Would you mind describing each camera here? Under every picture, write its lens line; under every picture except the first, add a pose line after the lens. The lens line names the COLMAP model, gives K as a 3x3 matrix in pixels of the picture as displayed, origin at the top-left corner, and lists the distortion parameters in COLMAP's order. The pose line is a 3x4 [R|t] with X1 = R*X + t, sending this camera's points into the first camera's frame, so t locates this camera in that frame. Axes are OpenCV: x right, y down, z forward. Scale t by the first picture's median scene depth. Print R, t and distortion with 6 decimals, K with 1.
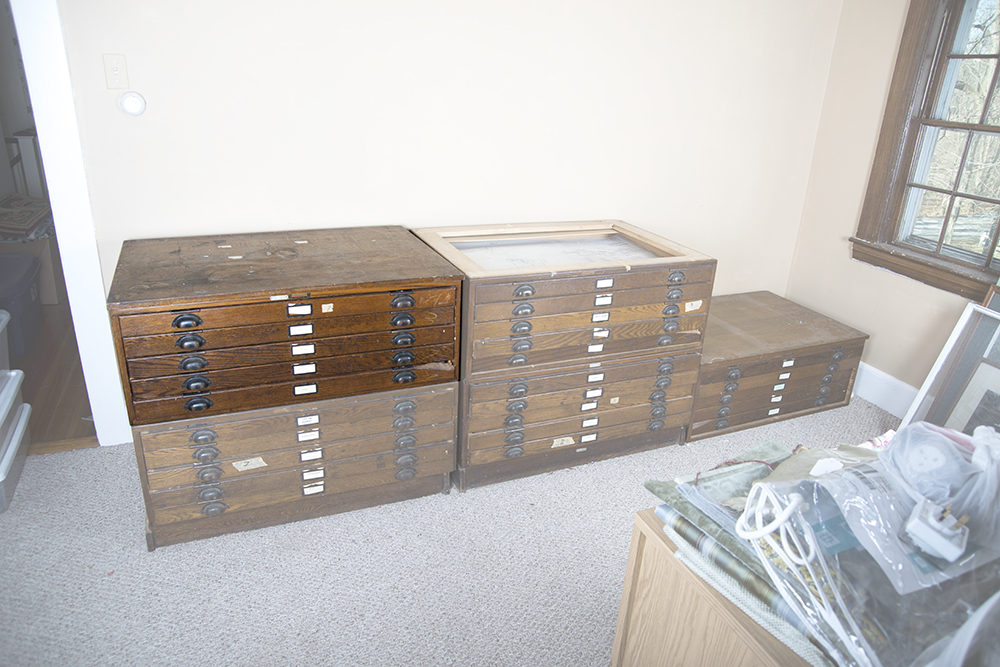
lens RADIAL K [[658.4, 0, 497.6], [0, 658.4, 337.6], [0, 0, 1]] dist [-0.121300, 0.031908]
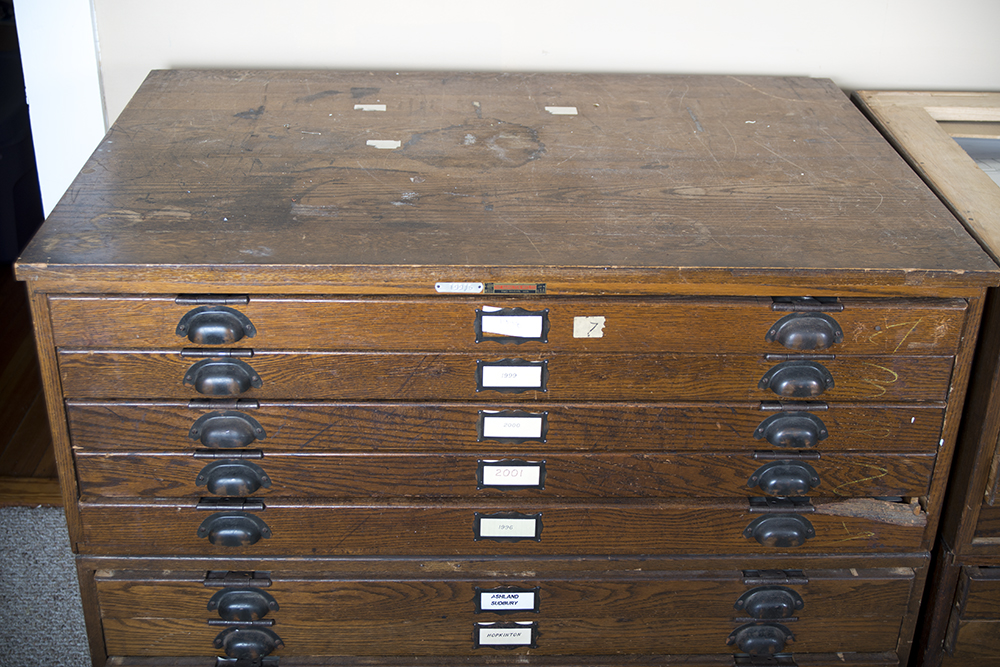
lens RADIAL K [[1284.4, 0, 505.5], [0, 1284.4, 334.9], [0, 0, 1]] dist [-0.068946, 0.000000]
pose [[0.924641, 0.144967, -0.352170, -0.053927], [-0.116888, 0.988113, 0.099852, -0.103911], [0.362459, -0.051163, 0.930594, 0.324545]]
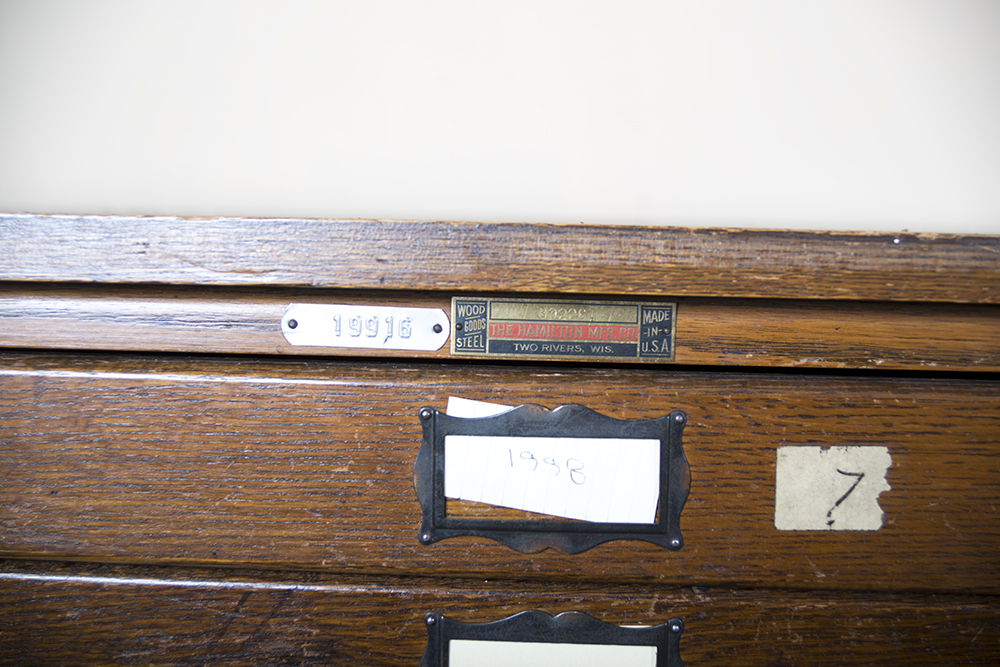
lens RADIAL K [[1284.4, 0, 501.0], [0, 1284.4, 334.0], [0, 0, 1]] dist [-0.068946, 0.000000]
pose [[0.894498, 0.005318, -0.447041, -0.215182], [-0.141289, 0.952044, -0.271384, -0.008114], [0.424159, 0.305914, 0.852353, 0.793583]]
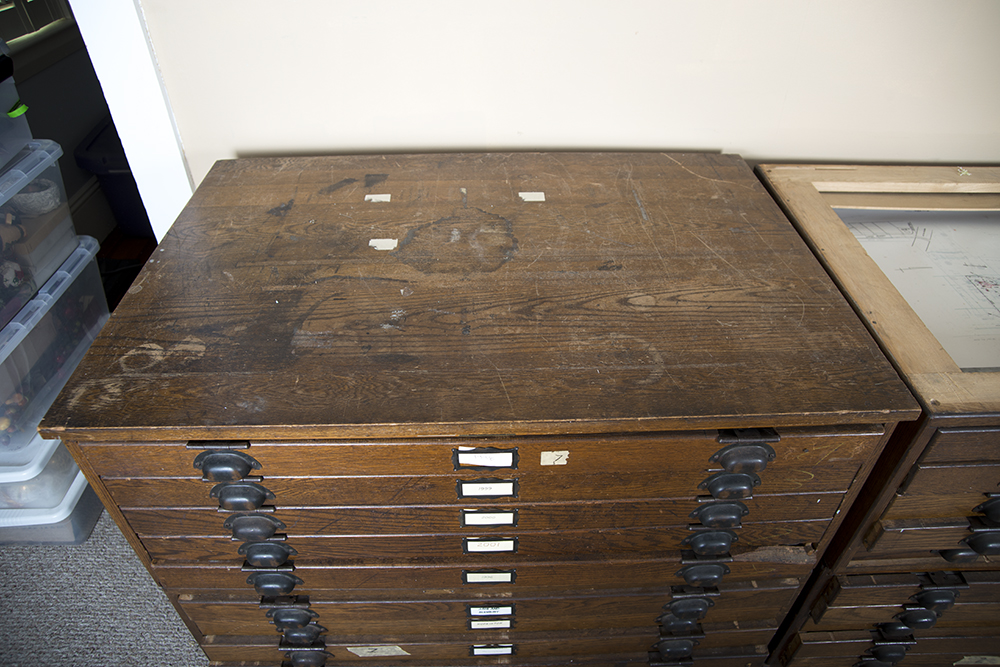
lens RADIAL K [[658.4, 0, 503.8], [0, 658.4, 338.4], [0, 0, 1]] dist [-0.121300, 0.031908]
pose [[0.923925, 0.203894, -0.323713, -0.170964], [-0.102144, 0.946898, 0.304879, -0.229549], [0.368686, -0.248620, 0.895689, 0.635669]]
